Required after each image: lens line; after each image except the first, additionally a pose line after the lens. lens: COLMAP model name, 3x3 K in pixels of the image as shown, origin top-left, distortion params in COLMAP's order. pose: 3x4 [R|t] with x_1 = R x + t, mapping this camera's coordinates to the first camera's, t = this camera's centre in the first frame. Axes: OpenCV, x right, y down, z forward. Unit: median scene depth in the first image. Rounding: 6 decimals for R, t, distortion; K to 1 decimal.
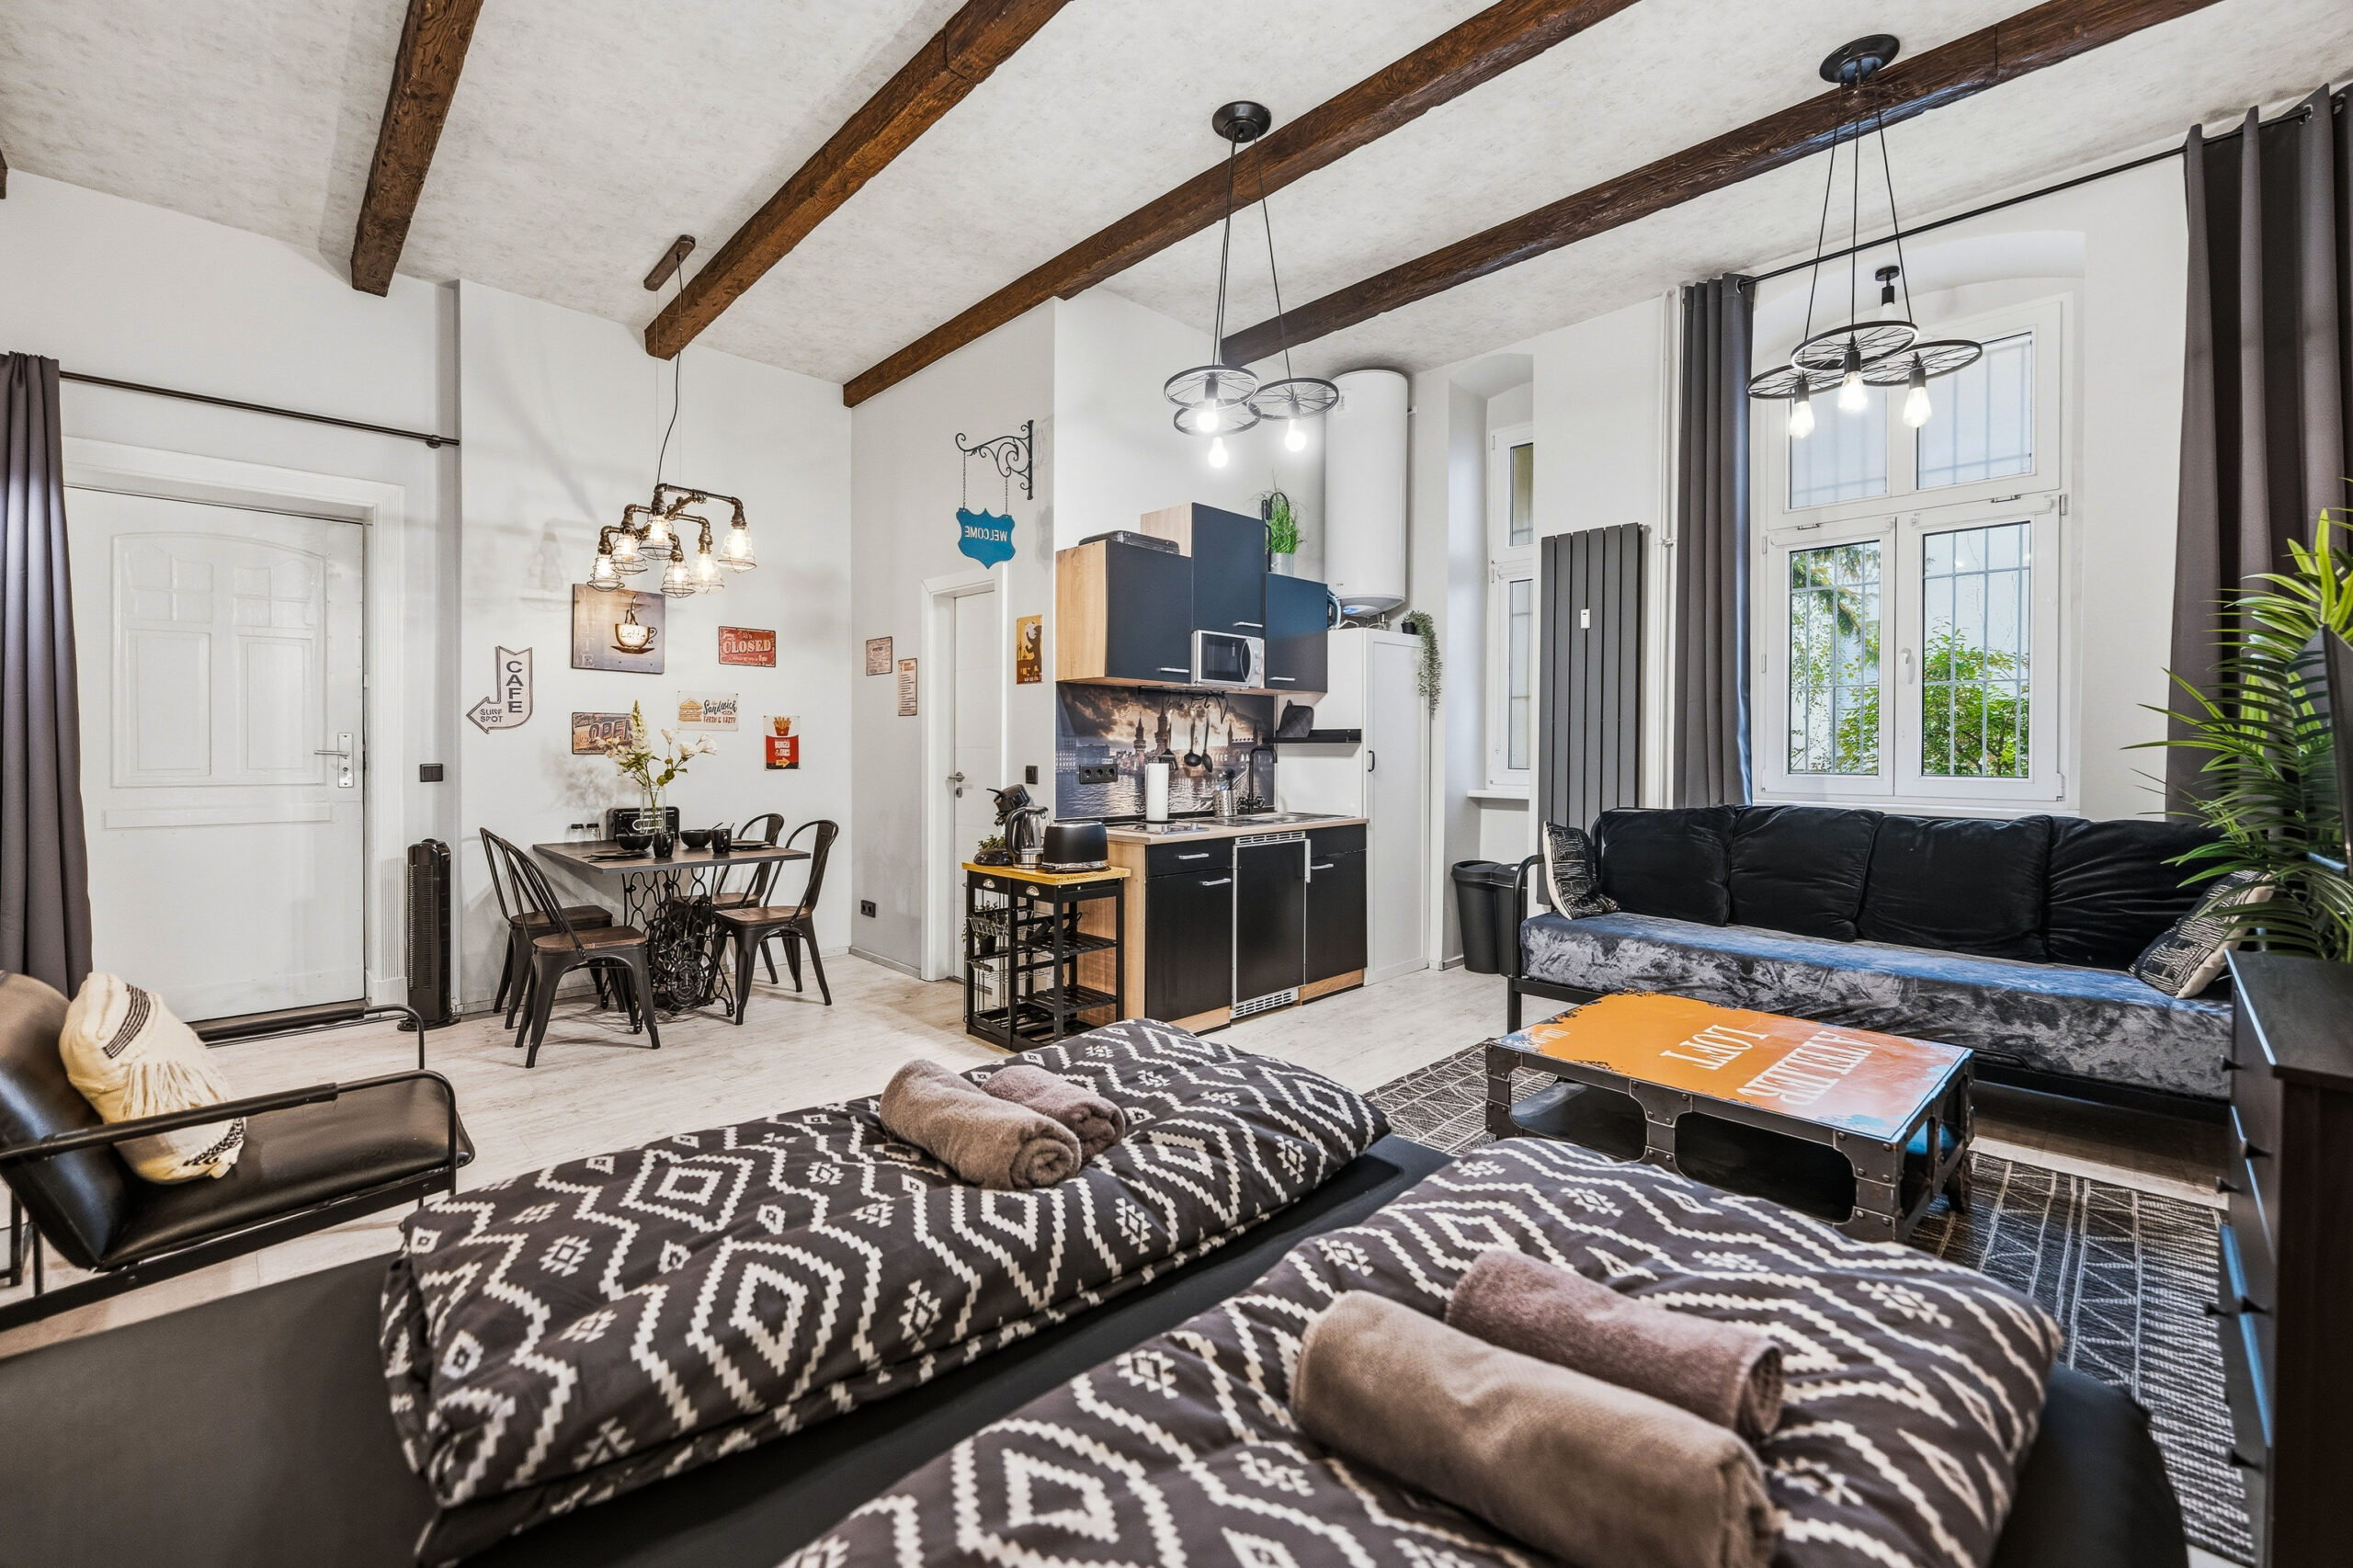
lens RADIAL K [[967.6, 0, 1158.7], [0, 967.6, 758.1], [0, 0, 1]] dist [-0.000795, -0.000341]
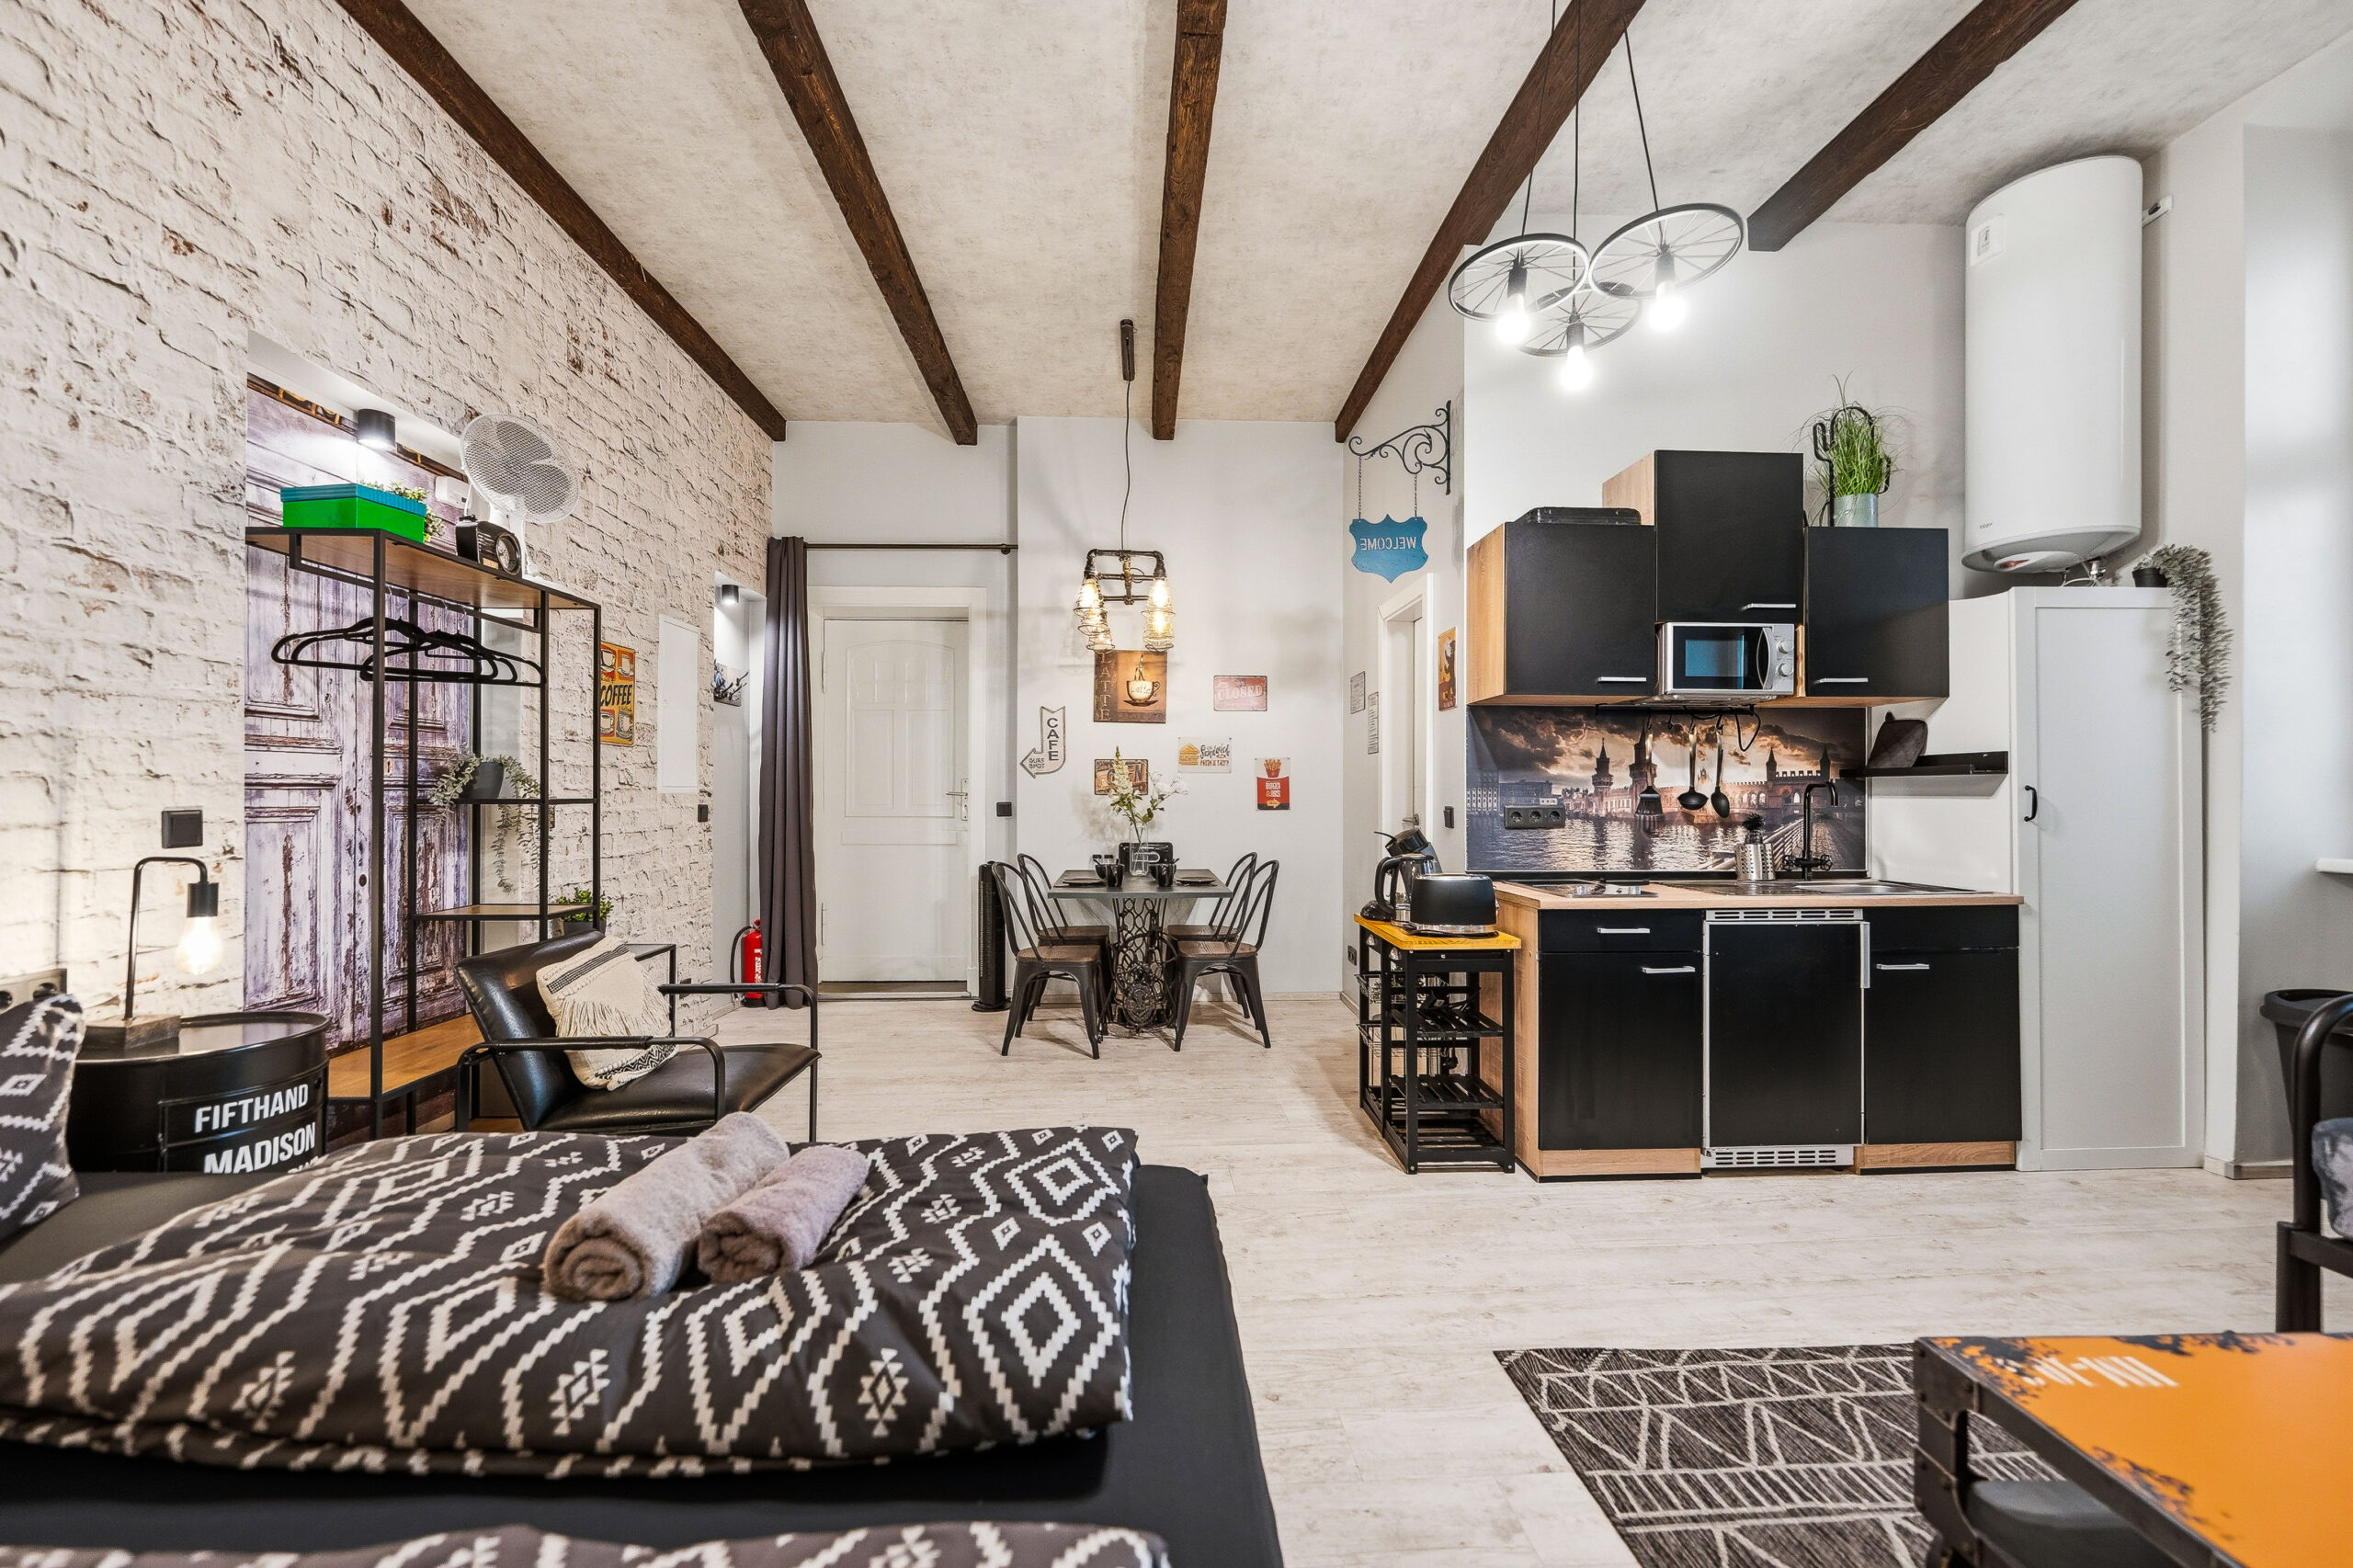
lens RADIAL K [[944.1, 0, 1163.5], [0, 944.1, 791.5], [0, 0, 1]] dist [-0.000695, -0.000147]
pose [[0.747875, -0.004907, -0.663821, 0.229468], [-0.004713, 0.999908, -0.012701, 0.006391], [0.663823, 0.012628, 0.747783, 0.213069]]
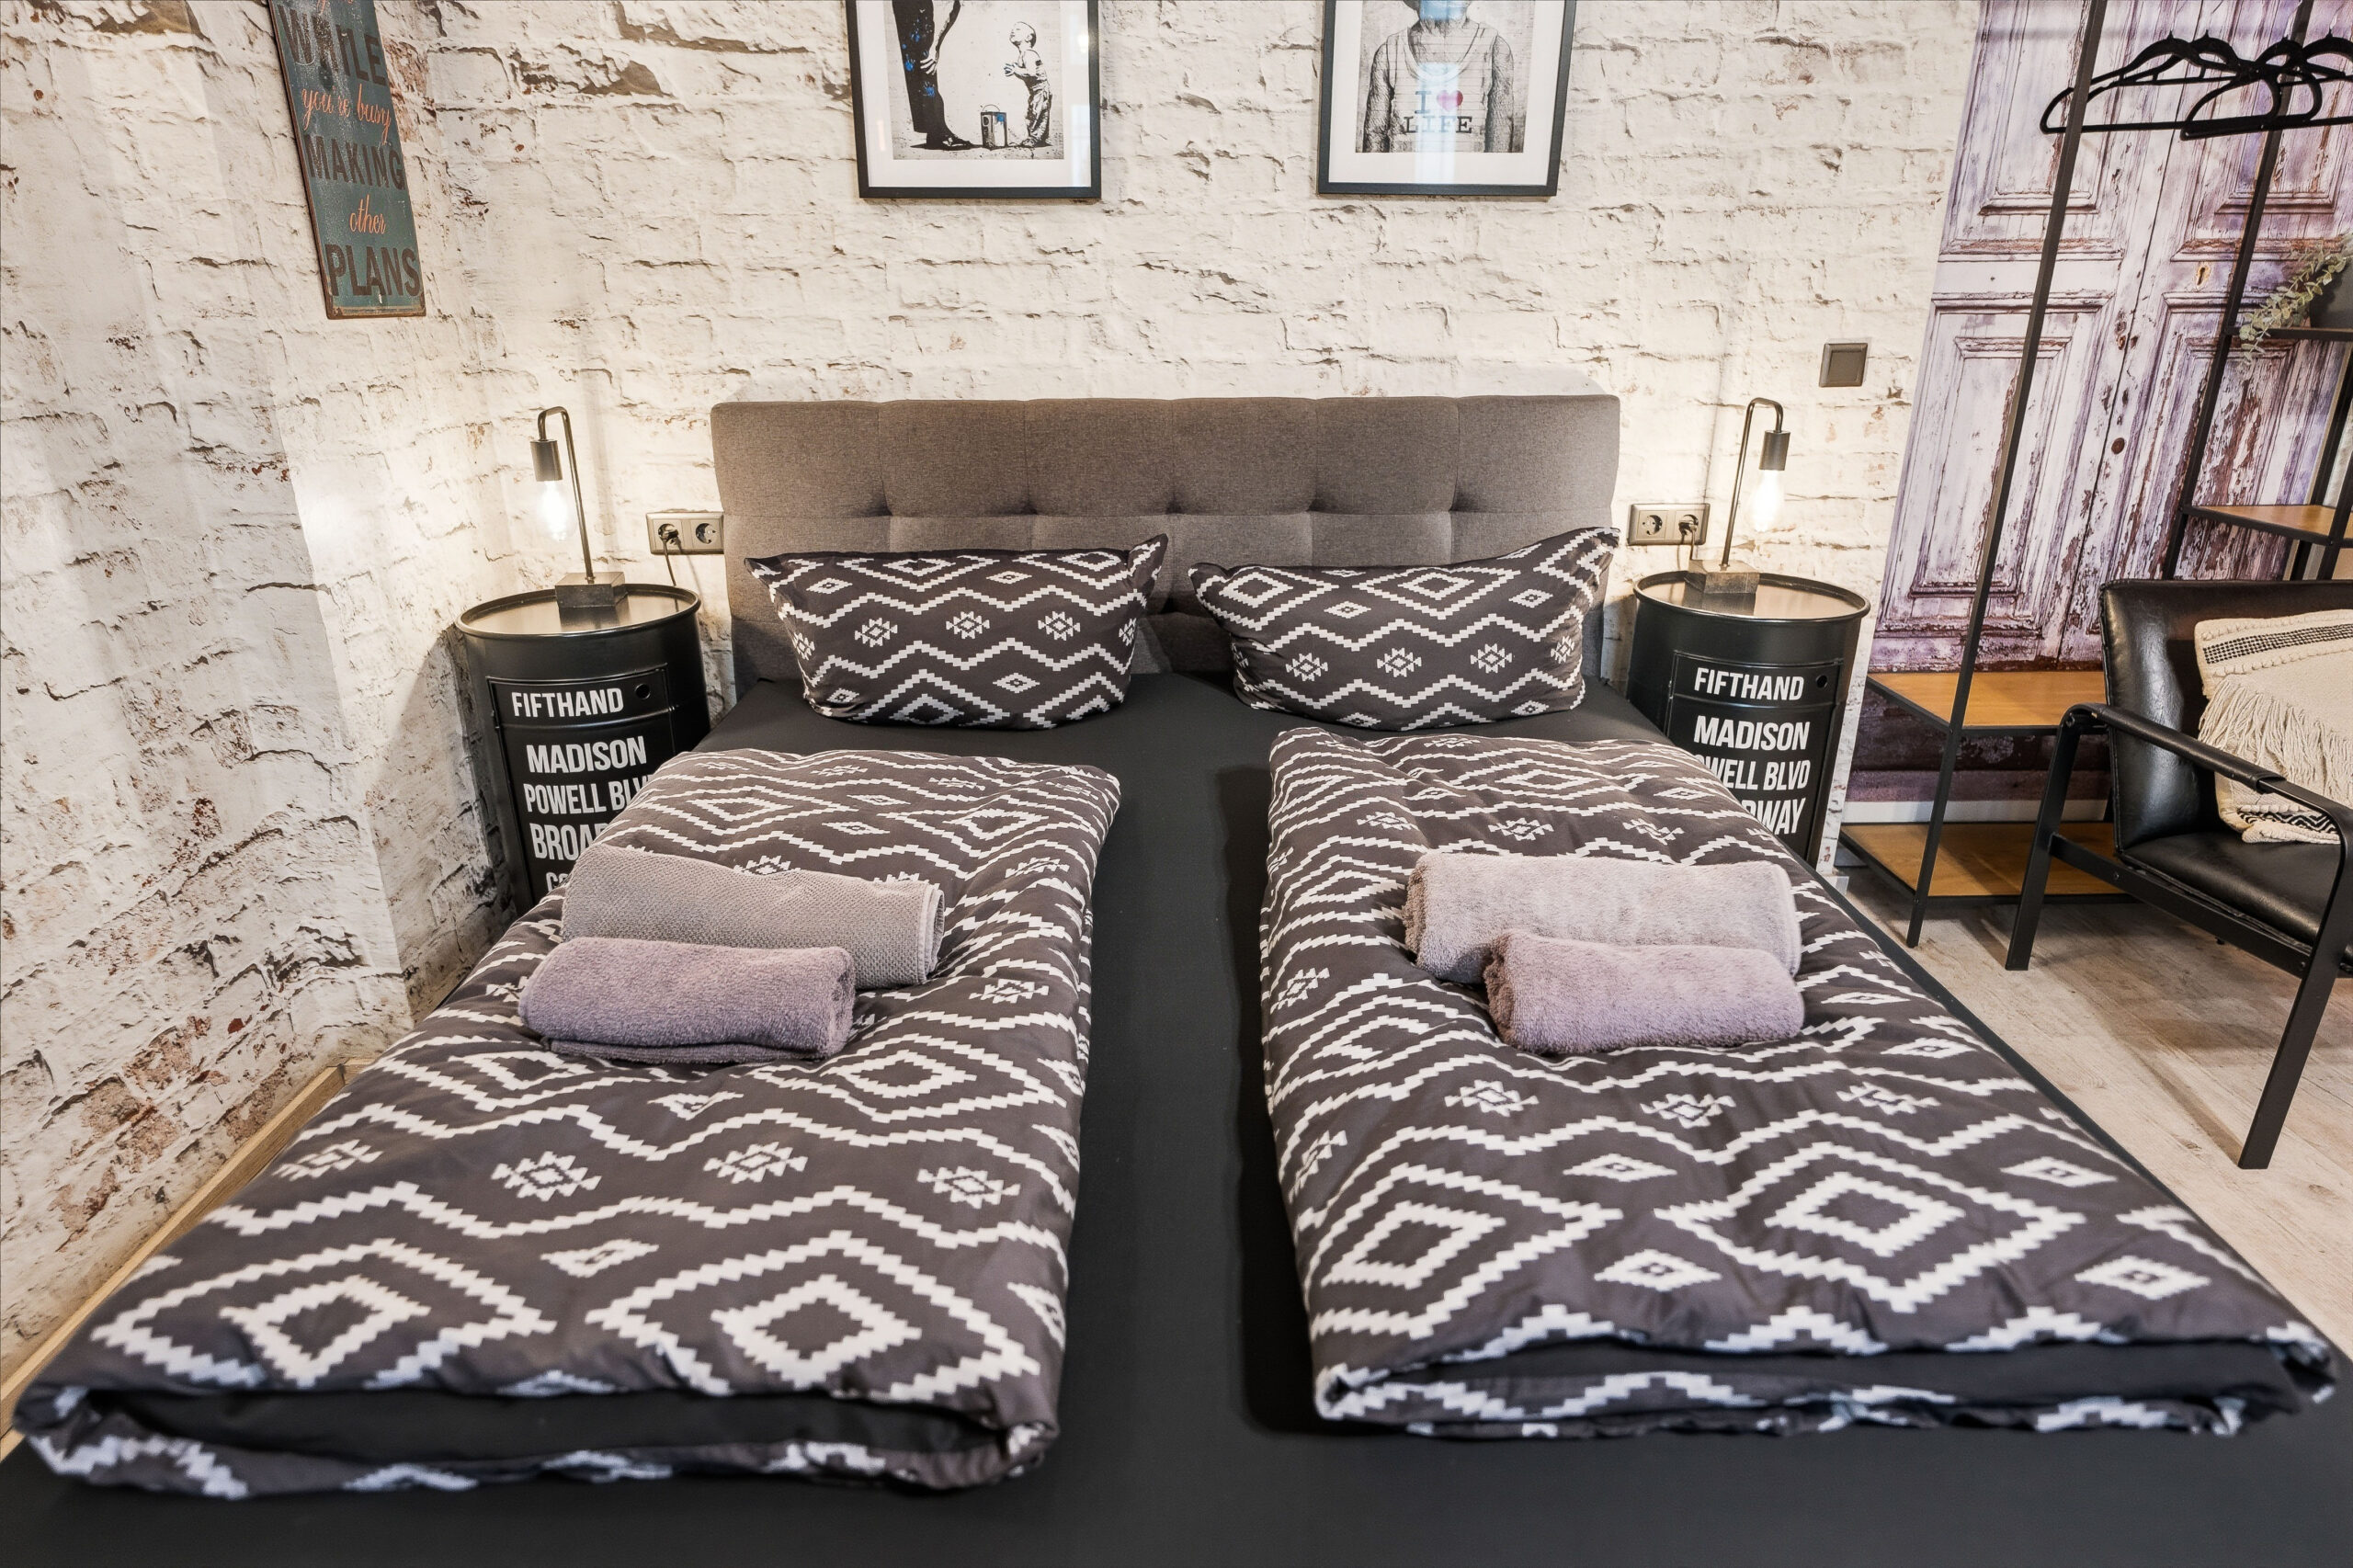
lens RADIAL K [[1386.6, 0, 1176.5], [0, 1386.6, 784.0], [0, 0, 1]] dist [0.000747, 0.000991]
pose [[-0.670198, 0.253438, -0.697570, 0.219140], [-0.005461, 0.938181, 0.346102, -0.015453], [0.742162, 0.235767, -0.627383, 0.451375]]
